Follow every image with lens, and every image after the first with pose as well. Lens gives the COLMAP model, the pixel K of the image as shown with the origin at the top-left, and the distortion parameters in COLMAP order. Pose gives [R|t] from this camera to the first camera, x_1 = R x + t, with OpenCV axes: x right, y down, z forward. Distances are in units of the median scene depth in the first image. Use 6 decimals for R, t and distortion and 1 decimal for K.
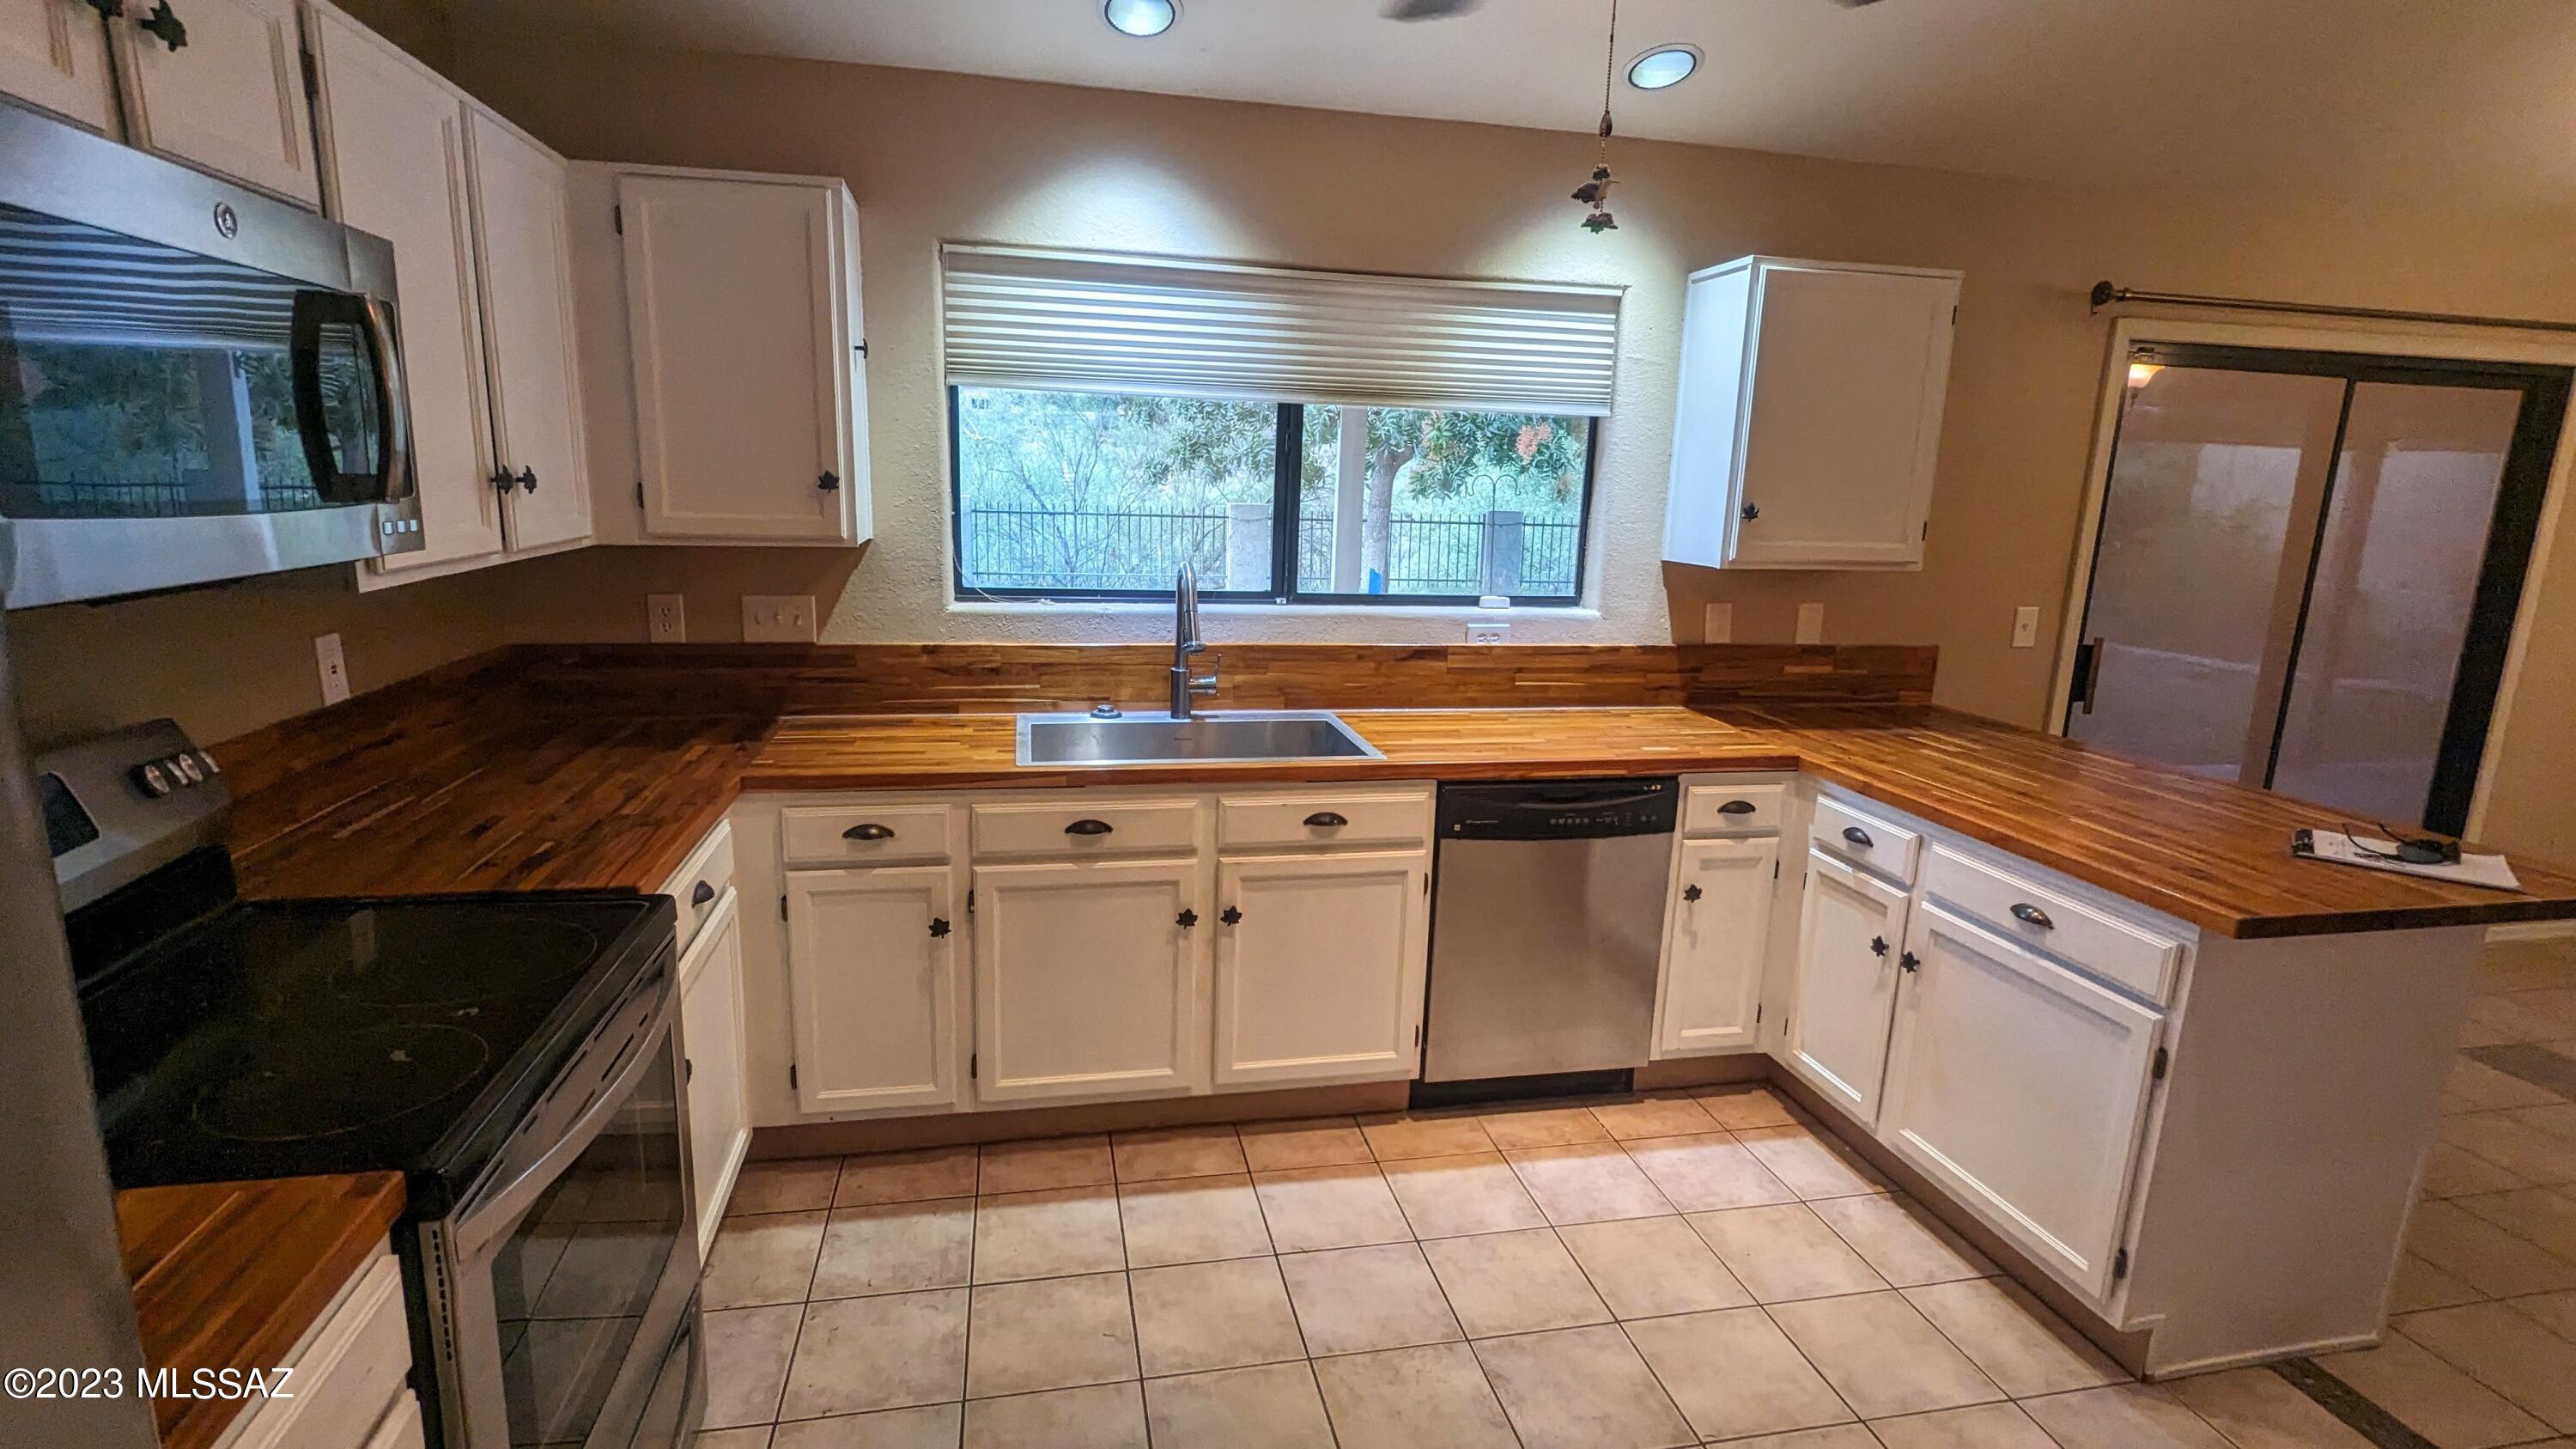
lens RADIAL K [[1214.9, 0, 1282.2], [0, 1214.9, 733.7], [0, 0, 1]] dist [-0.002165, 0.002172]
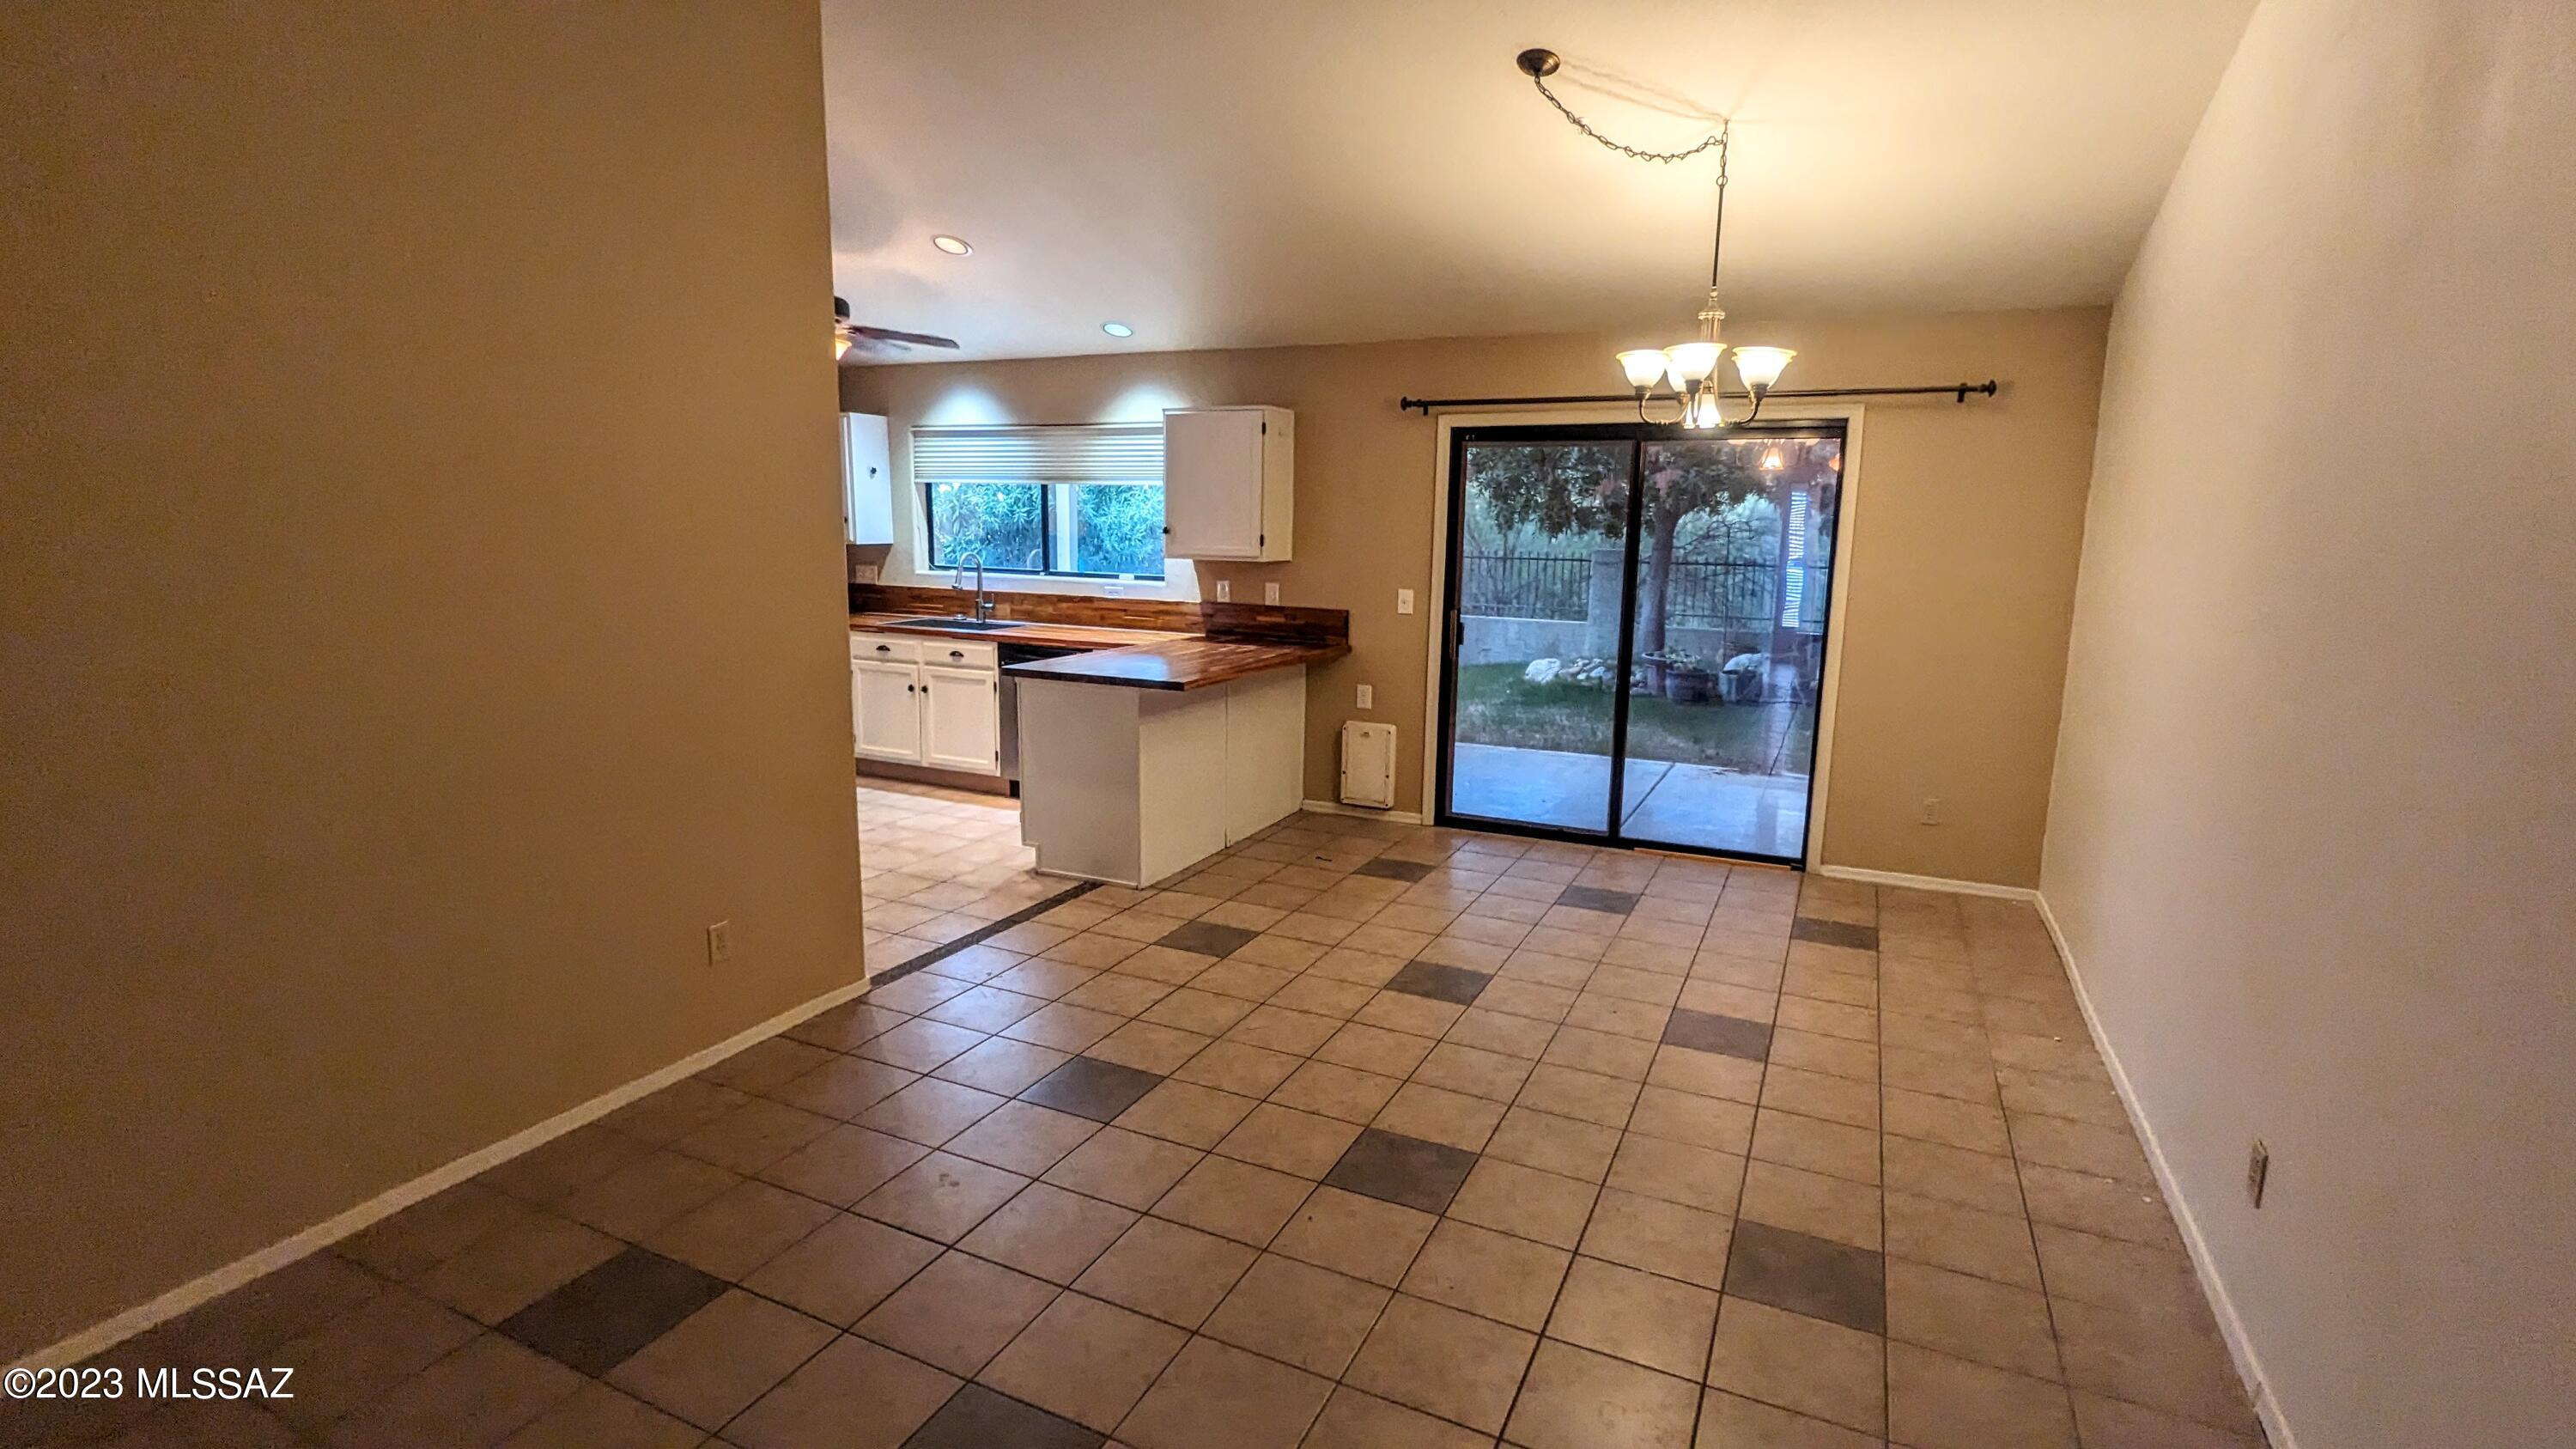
lens RADIAL K [[1214.9, 0, 1279.2], [0, 1214.9, 724.0], [0, 0, 1]] dist [-0.002165, 0.002172]
pose [[0.794262, 0.086992, -0.601315, 1.831413], [-0.121046, 0.992513, -0.016301, 0.154145], [0.595395, 0.085734, 0.798846, -0.500888]]
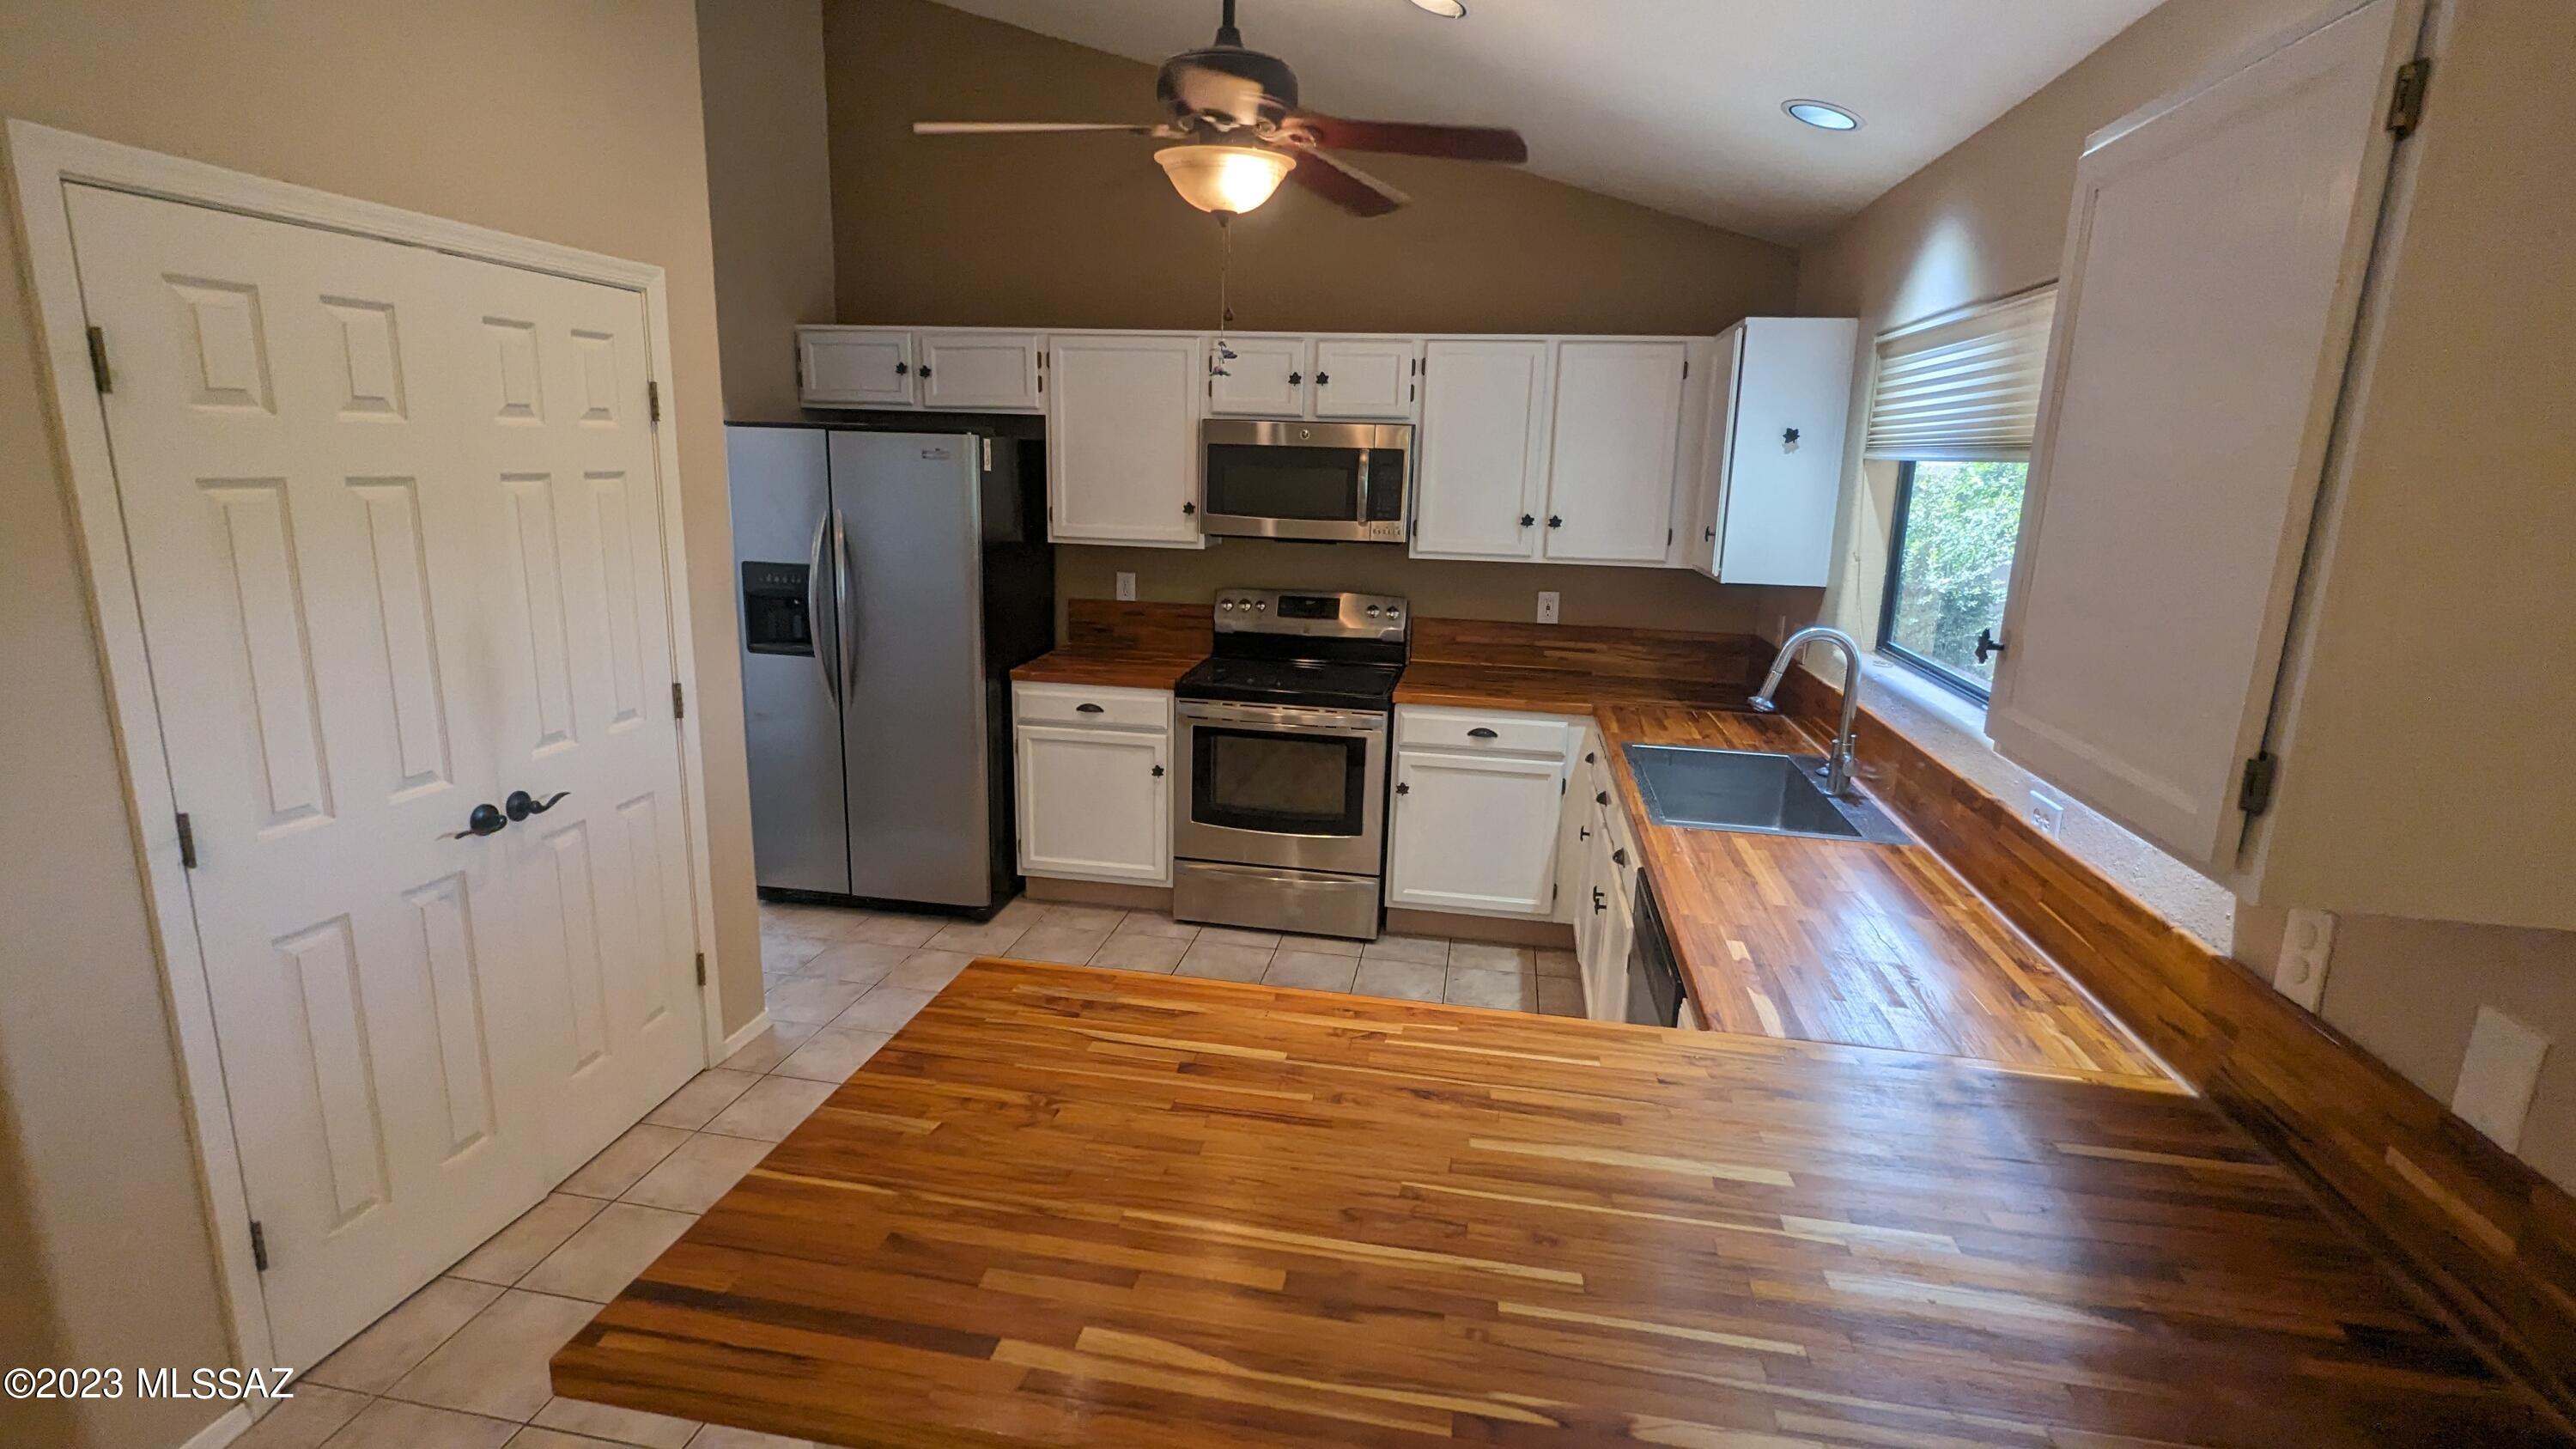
lens RADIAL K [[1214.9, 0, 1281.1], [0, 1214.9, 735.1], [0, 0, 1]] dist [-0.002165, 0.002172]
pose [[-0.371331, 0.170482, -0.912715, 0.988444], [-0.234087, 0.934057, 0.269705, -0.220334], [0.898508, 0.313805, -0.306937, 0.920938]]
